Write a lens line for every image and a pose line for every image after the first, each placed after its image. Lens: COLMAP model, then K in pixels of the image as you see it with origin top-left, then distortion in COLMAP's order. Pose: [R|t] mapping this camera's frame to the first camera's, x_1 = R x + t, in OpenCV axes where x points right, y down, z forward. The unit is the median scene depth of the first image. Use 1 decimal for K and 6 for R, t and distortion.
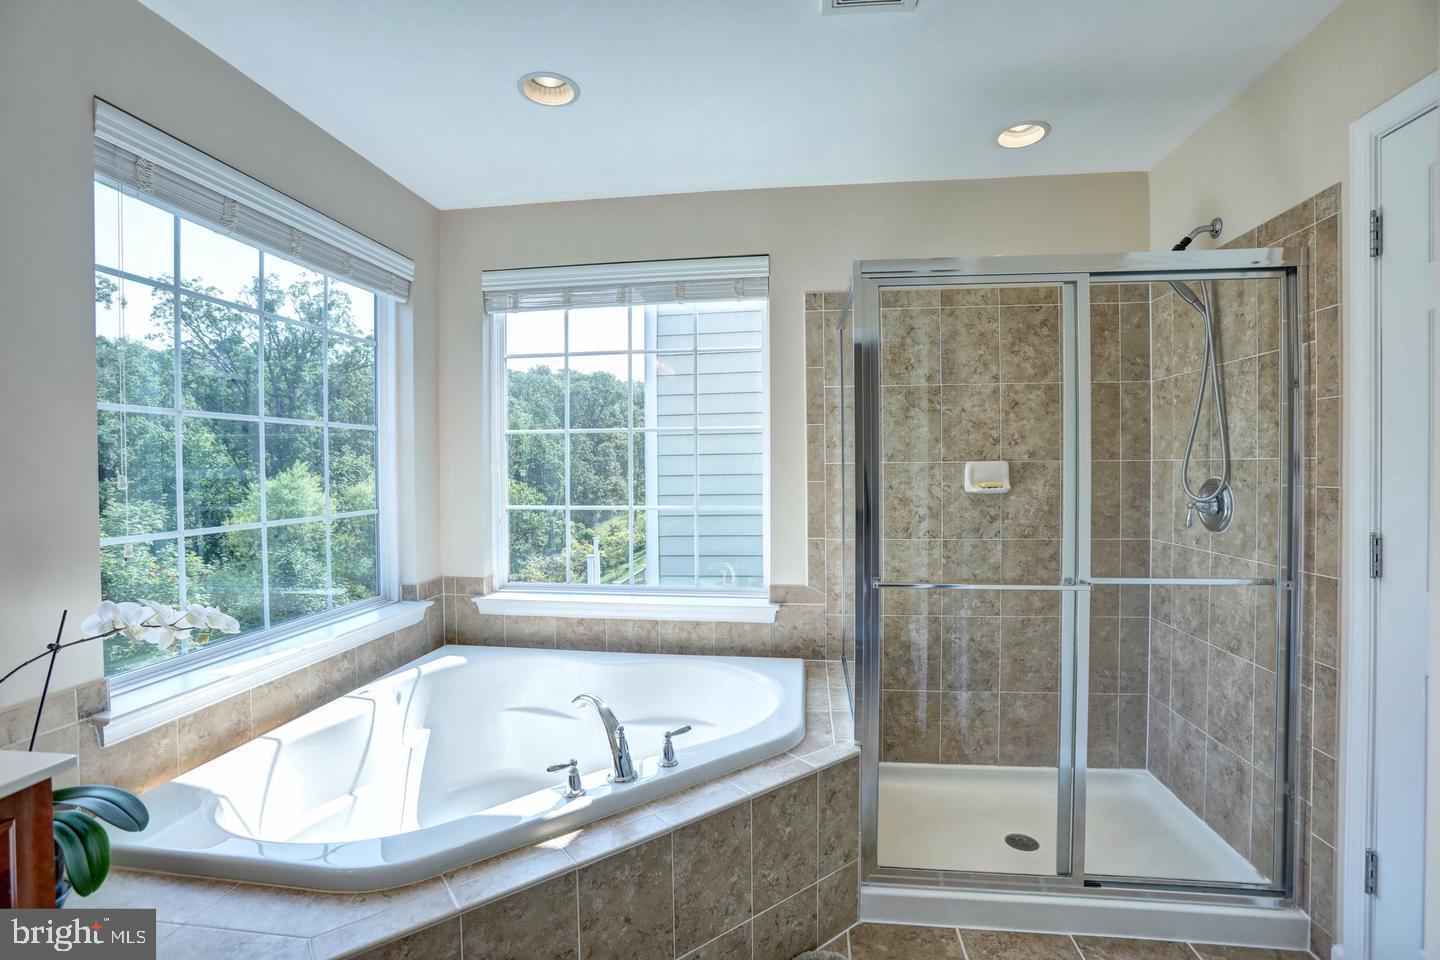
lens RADIAL K [[655.1, 0, 719.9], [0, 655.1, 474.4], [0, 0, 1]] dist [-0.087085, 0.035067]
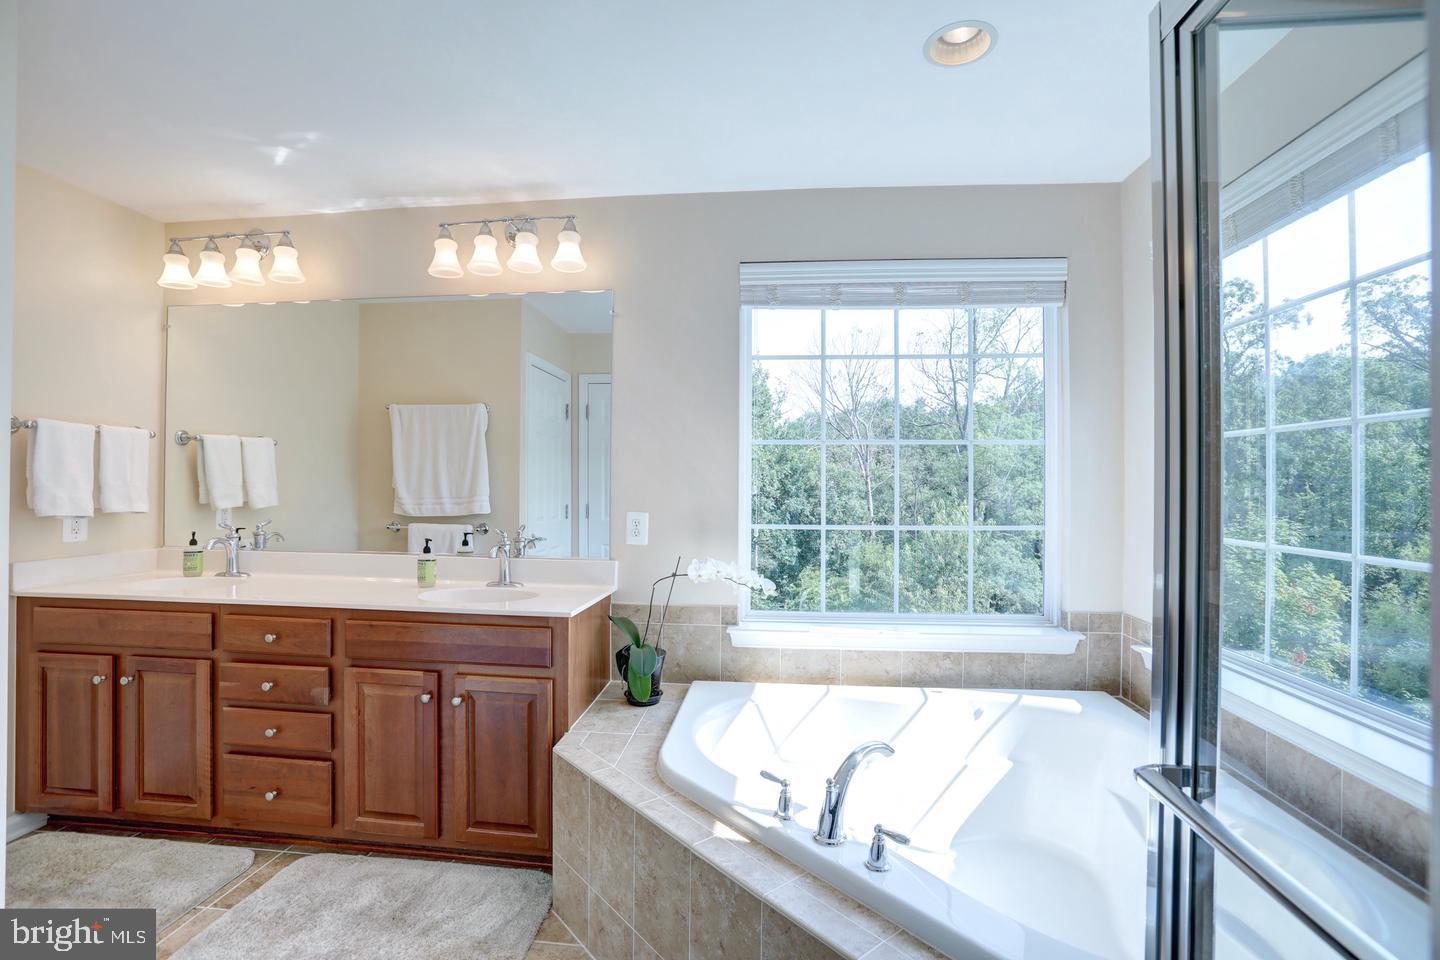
lens RADIAL K [[655.1, 0, 719.9], [0, 655.1, 474.4], [0, 0, 1]] dist [-0.087085, 0.035067]
pose [[0.051368, -0.001056, -0.998679, 0.547178], [-0.023281, 0.999726, -0.002254, -0.015165], [0.998408, 0.023366, 0.051329, 0.609405]]
